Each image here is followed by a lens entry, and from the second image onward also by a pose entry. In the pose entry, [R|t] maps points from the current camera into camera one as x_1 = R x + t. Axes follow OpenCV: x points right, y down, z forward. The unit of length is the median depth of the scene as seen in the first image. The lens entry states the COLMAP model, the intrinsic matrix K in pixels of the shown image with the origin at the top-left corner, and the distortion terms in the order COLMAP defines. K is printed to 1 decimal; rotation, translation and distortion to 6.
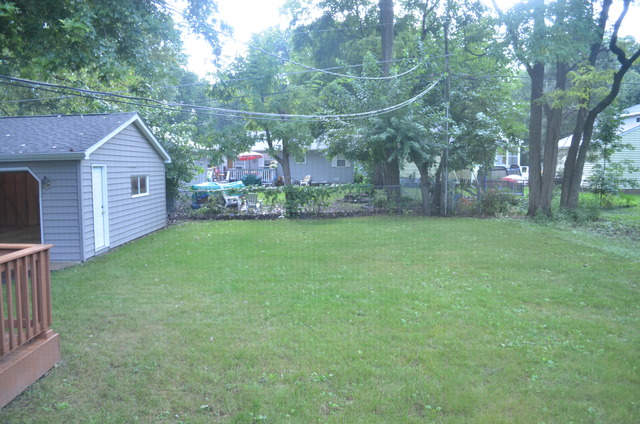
lens RADIAL K [[509.7, 0, 320.2], [0, 509.7, 211.7], [0, 0, 1]] dist [-0.078285, -0.002263]
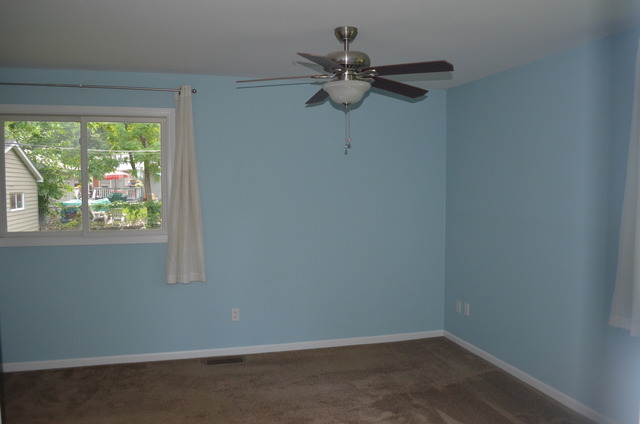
lens RADIAL K [[509.7, 0, 318.8], [0, 509.7, 212.6], [0, 0, 1]] dist [-0.078285, -0.002263]
pose [[0.970259, -0.013296, 0.241702, 0.033471], [0.021828, 0.999228, -0.032658, 0.020725], [-0.241081, 0.036963, 0.969801, -0.214349]]
